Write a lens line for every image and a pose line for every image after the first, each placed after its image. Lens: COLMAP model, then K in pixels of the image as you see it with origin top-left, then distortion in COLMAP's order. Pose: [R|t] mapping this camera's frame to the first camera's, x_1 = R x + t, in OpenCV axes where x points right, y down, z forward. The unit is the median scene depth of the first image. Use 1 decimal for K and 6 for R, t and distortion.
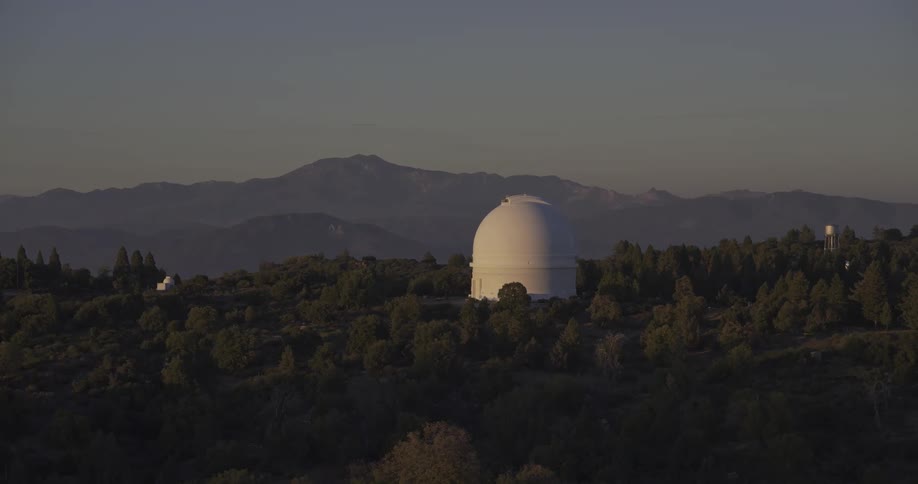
lens RADIAL K [[2155.7, 0, 457.4], [0, 2155.7, 245.7], [0, 0, 1]] dist [0.283133, 0.000000]
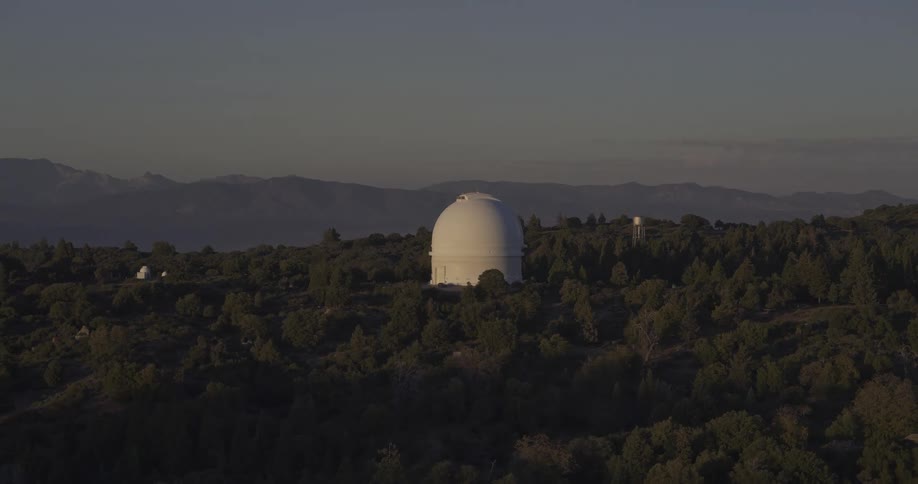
lens RADIAL K [[2155.7, 0, 461.7], [0, 2155.7, 243.2], [0, 0, 1]] dist [0.283133, 0.000000]
pose [[0.971719, -0.005292, 0.236081, -0.248598], [0.003867, 0.999971, 0.006497, -0.004175], [-0.236108, -0.005401, 0.971712, -0.111476]]
